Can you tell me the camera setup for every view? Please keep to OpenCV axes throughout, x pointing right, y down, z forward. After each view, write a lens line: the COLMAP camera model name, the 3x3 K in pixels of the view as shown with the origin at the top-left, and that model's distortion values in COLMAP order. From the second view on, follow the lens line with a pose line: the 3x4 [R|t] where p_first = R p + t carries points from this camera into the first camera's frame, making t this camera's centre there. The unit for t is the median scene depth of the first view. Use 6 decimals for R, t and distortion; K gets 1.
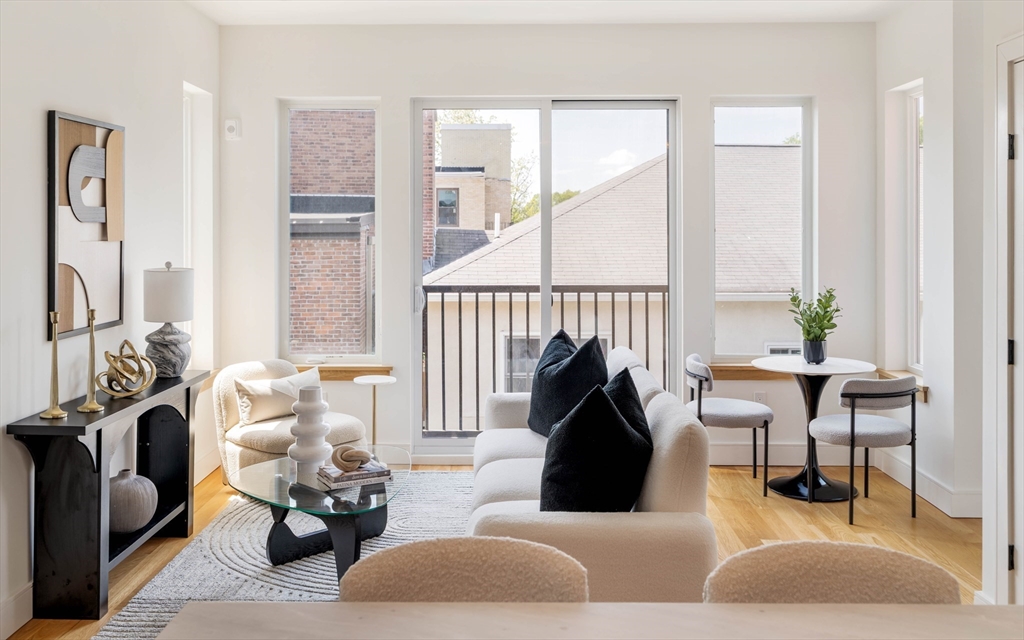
lens RADIAL K [[929.5, 0, 480.3], [0, 929.5, 239.7], [0, 0, 1]] dist [0.006445, 0.010750]
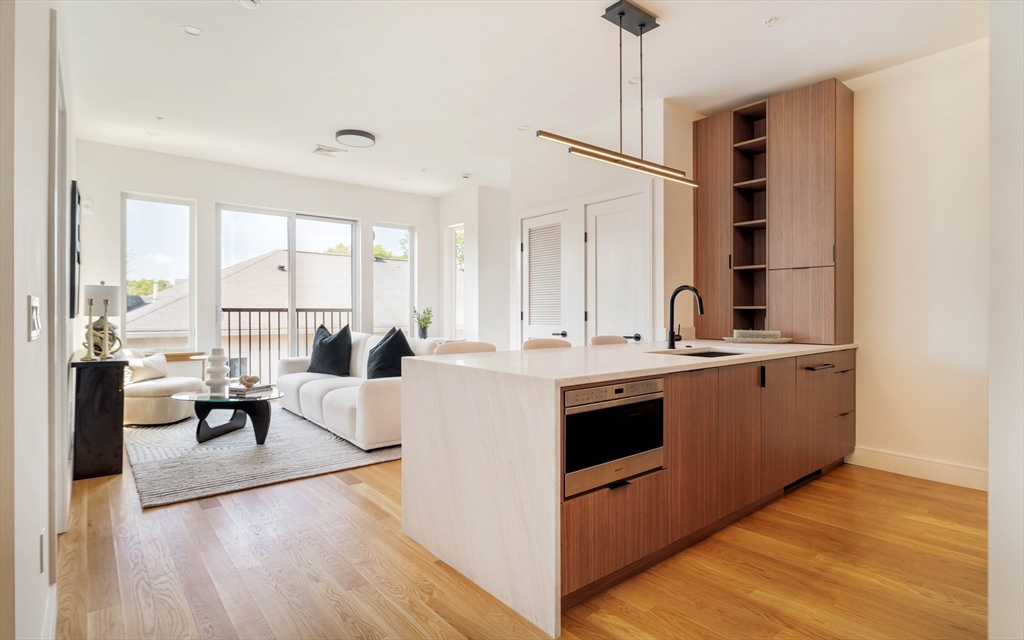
lens RADIAL K [[532.3, 0, 512.0], [0, 532.3, 320.0], [0, 0, 1]] dist [0.001349, 0.000273]
pose [[0.758458, -0.004613, 0.651706, -0.352311], [-0.000767, 0.999968, 0.007970, 0.074846], [-0.651722, -0.006545, 0.758430, -0.173889]]
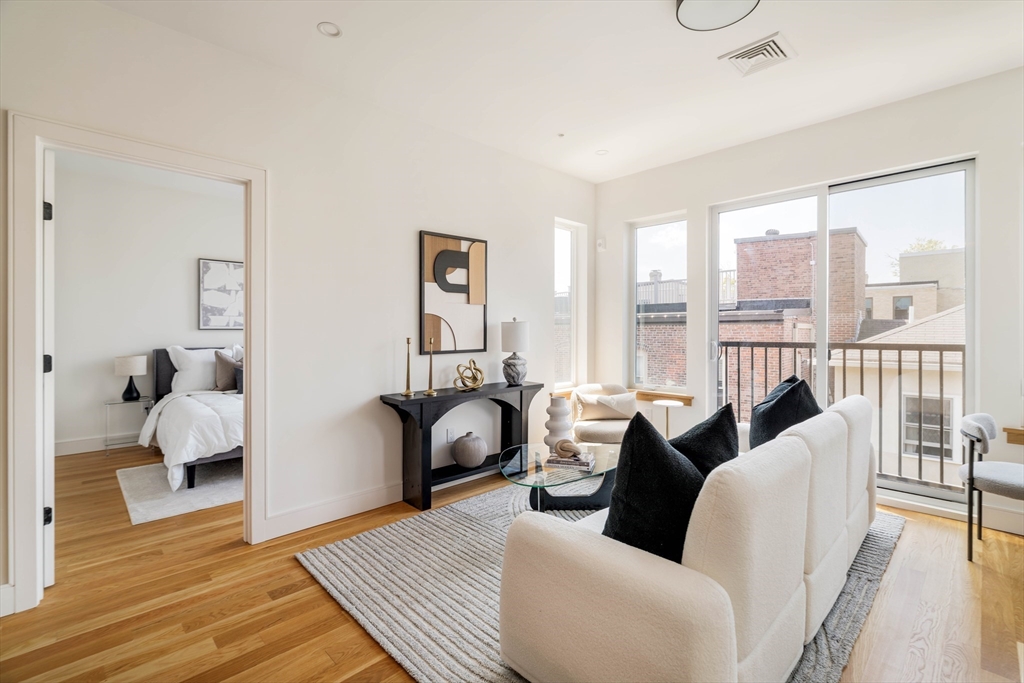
lens RADIAL K [[459.0, 0, 515.3], [0, 459.0, 332.6], [0, 0, 1]] dist [-0.002903, -0.000022]
pose [[0.714846, 0.004692, -0.699266, 0.228438], [-0.007072, 0.999975, -0.000520, 0.045774], [0.699246, 0.005317, 0.714861, 0.345880]]
